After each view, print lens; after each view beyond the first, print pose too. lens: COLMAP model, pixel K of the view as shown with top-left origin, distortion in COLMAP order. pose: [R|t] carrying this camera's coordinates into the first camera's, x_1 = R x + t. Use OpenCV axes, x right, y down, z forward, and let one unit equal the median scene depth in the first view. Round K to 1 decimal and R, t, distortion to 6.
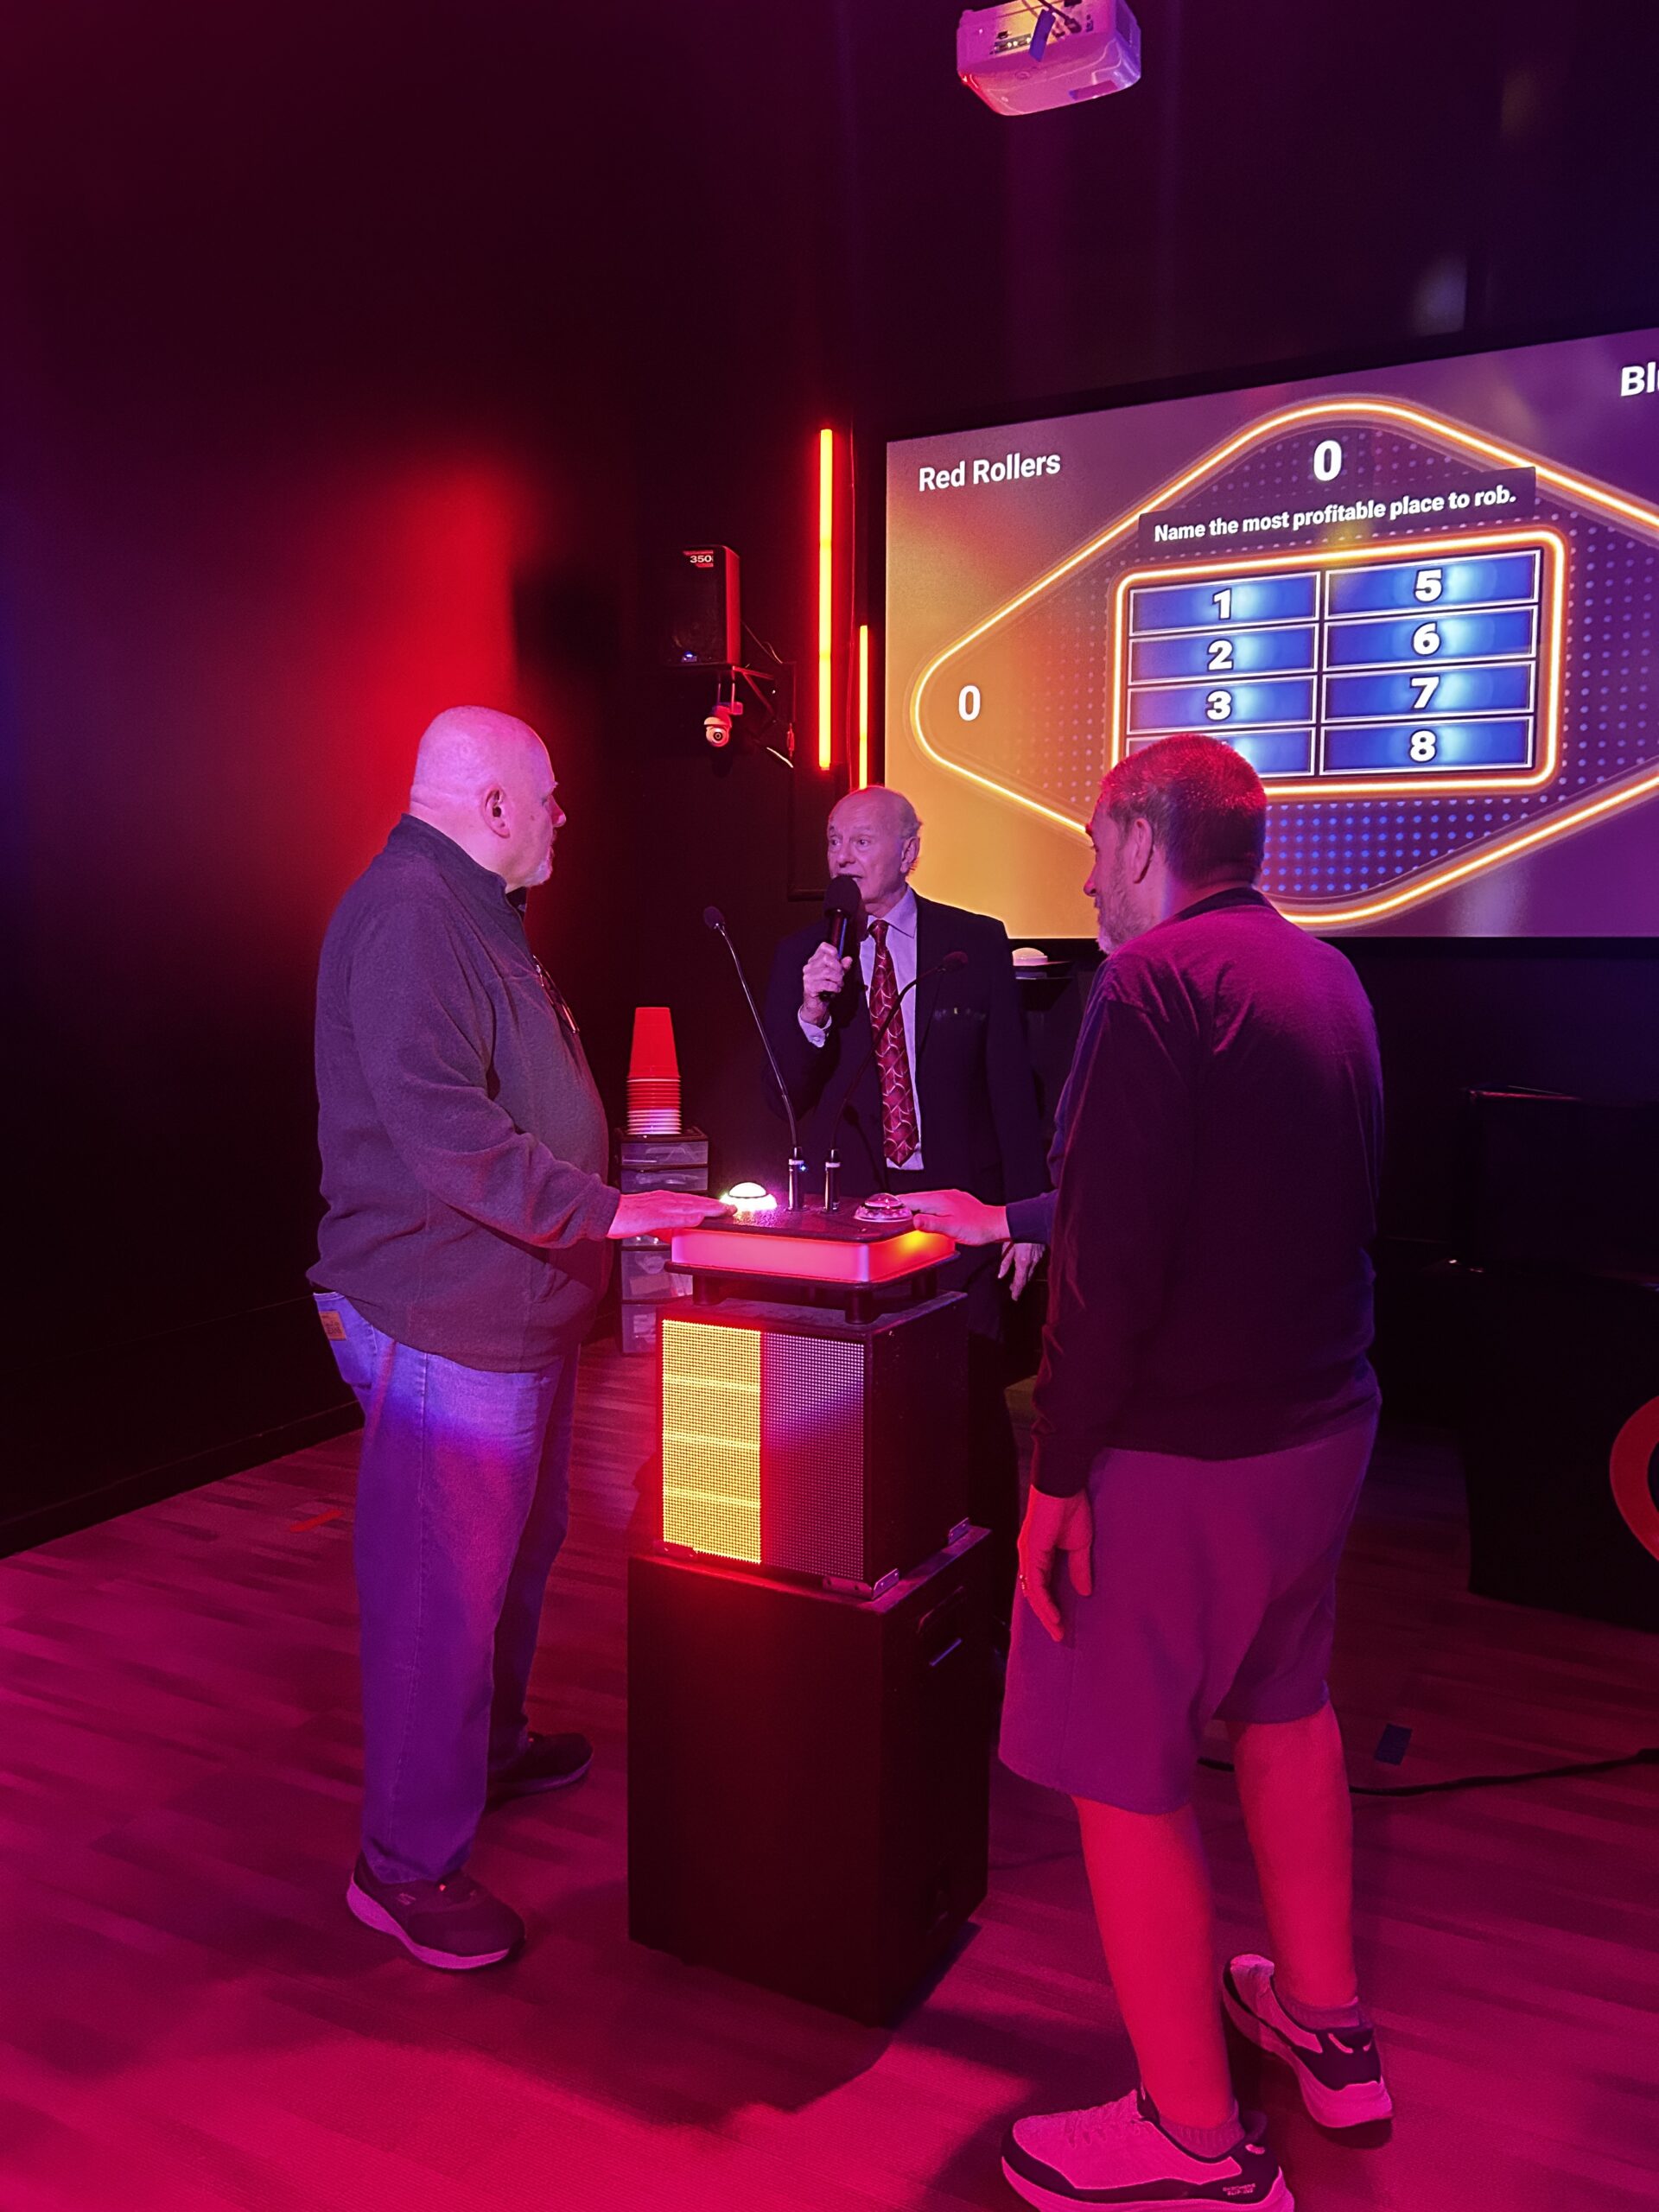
lens RADIAL K [[1672.9, 0, 848.4], [0, 1672.9, 1105.5], [0, 0, 1]] dist [0.045302, -0.030192]
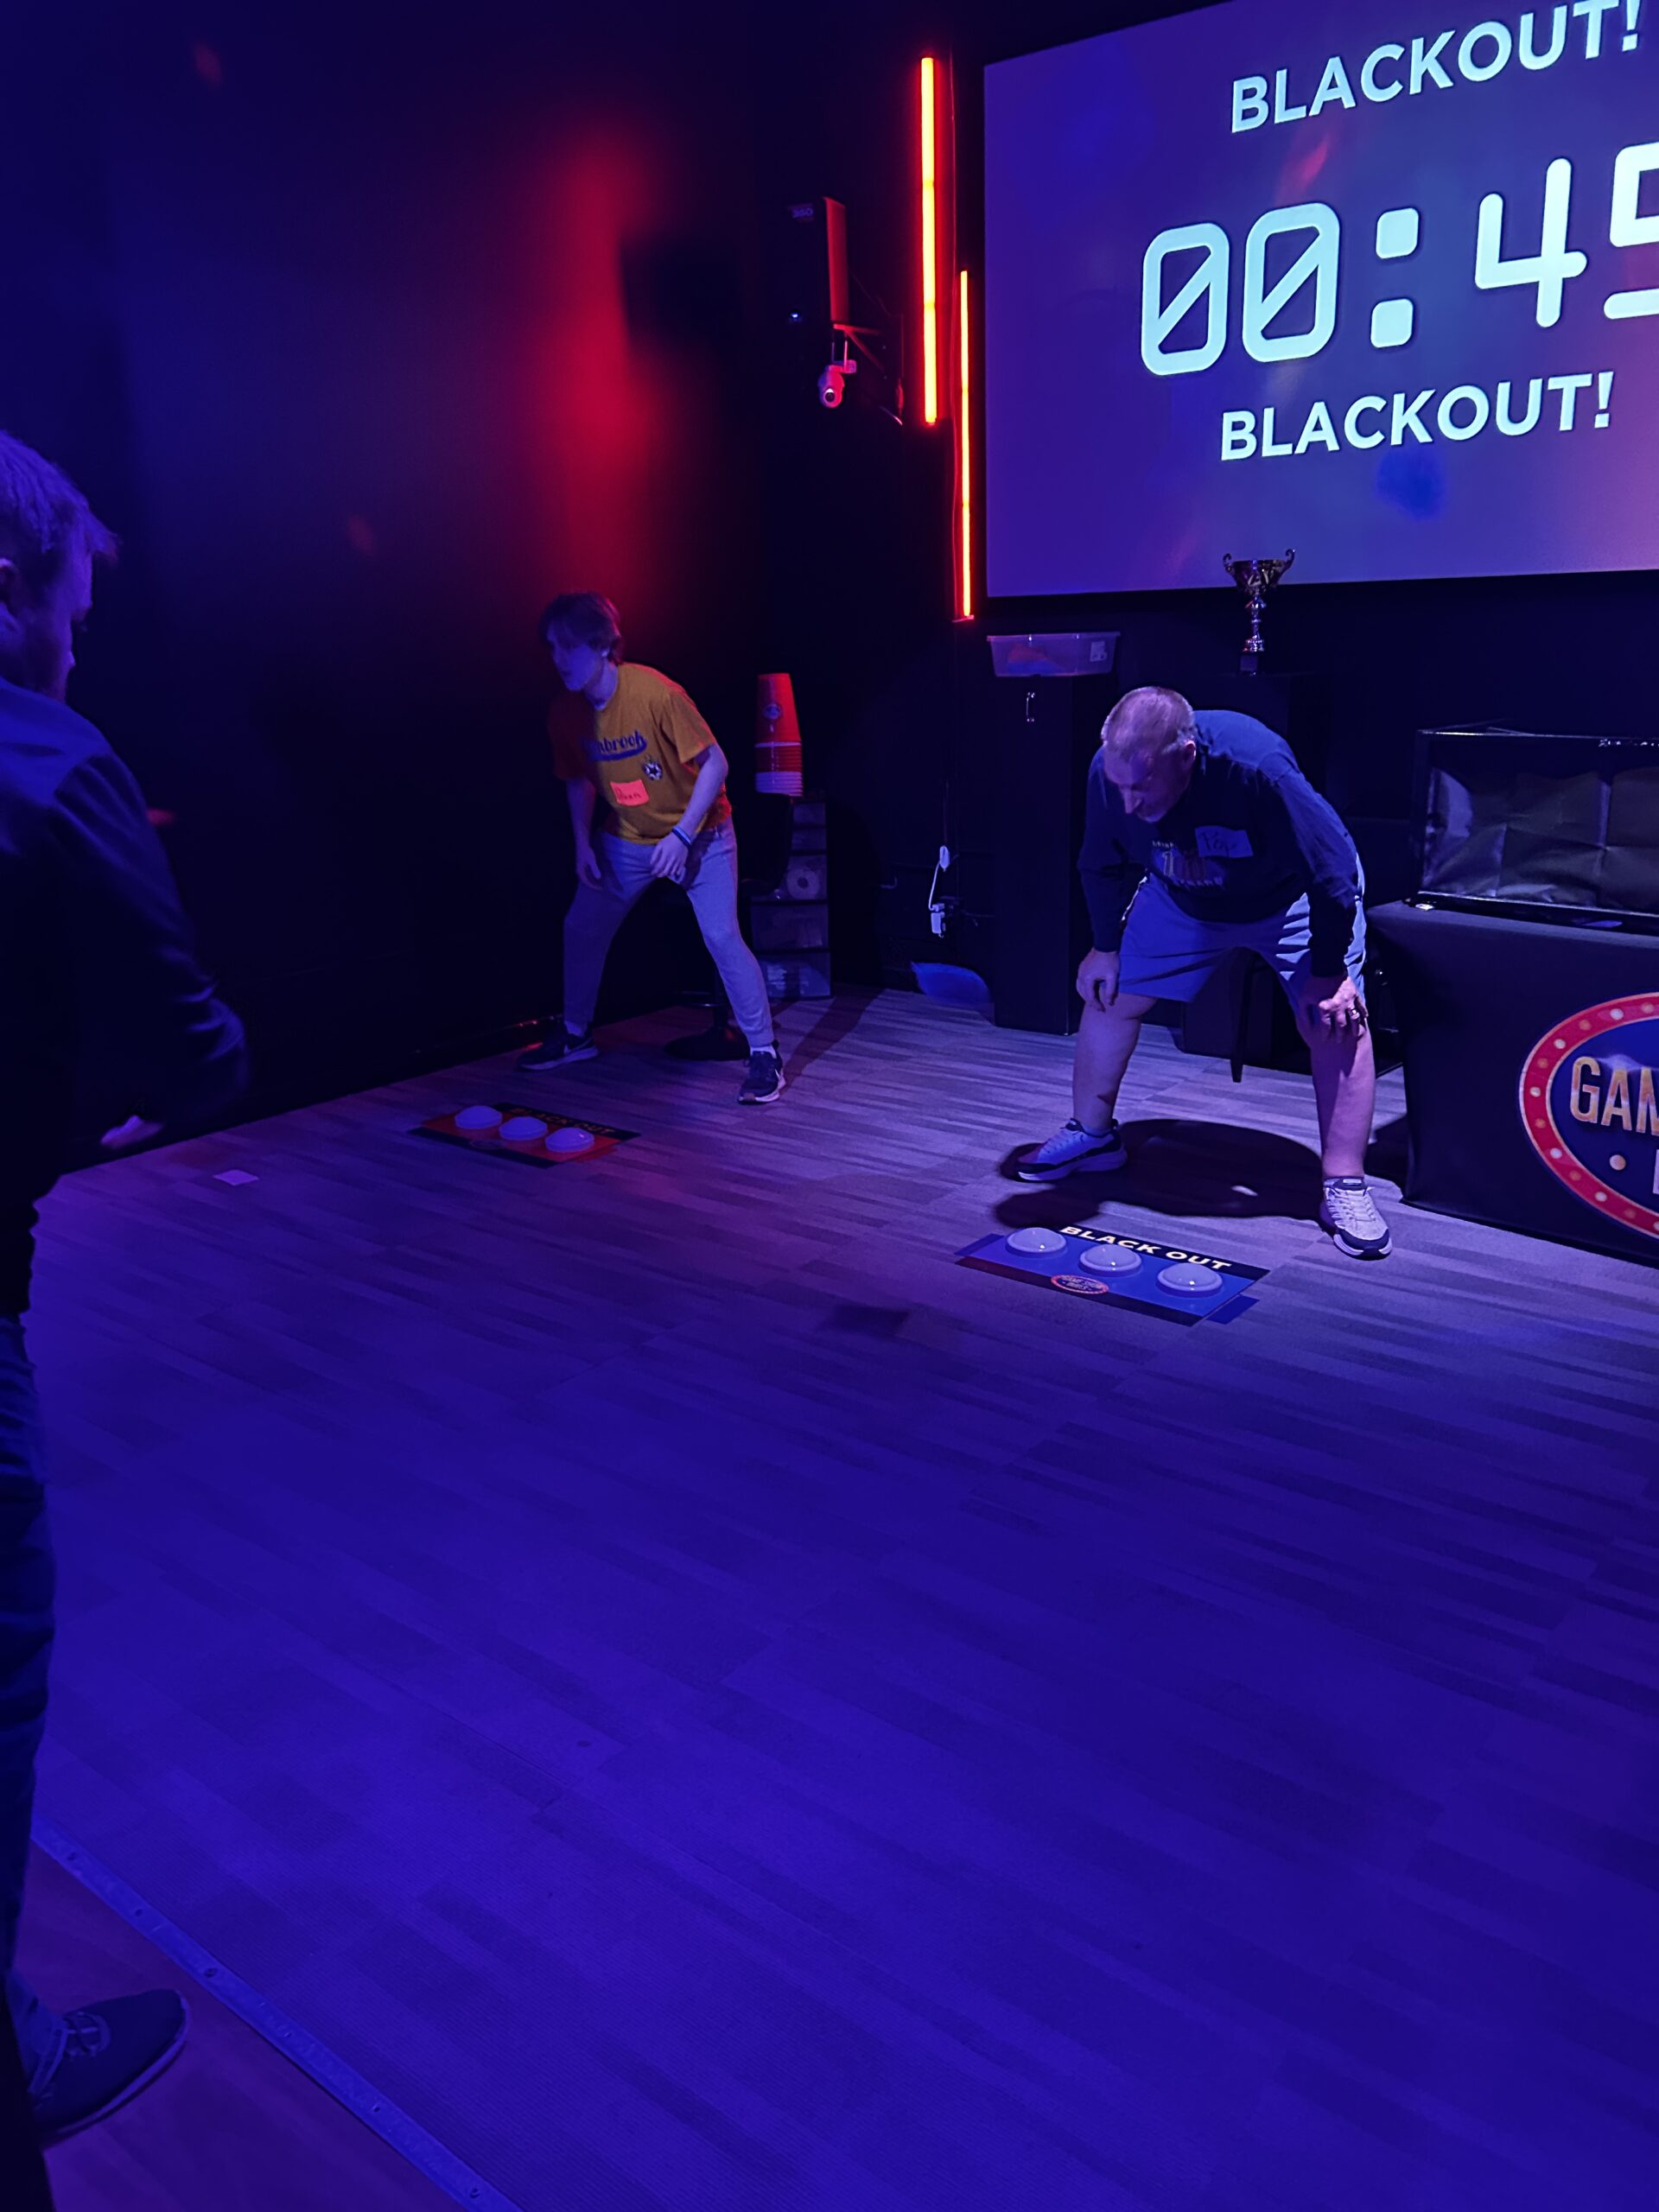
lens RADIAL K [[1672.9, 0, 823.8], [0, 1672.9, 1094.0], [0, 0, 1]] dist [0.045302, -0.030192]
pose [[0.977583, 0.024399, -0.209134, 0.149060], [0.014680, 0.982948, 0.183296, 0.009939], [0.210040, -0.182257, 0.960555, -0.069993]]
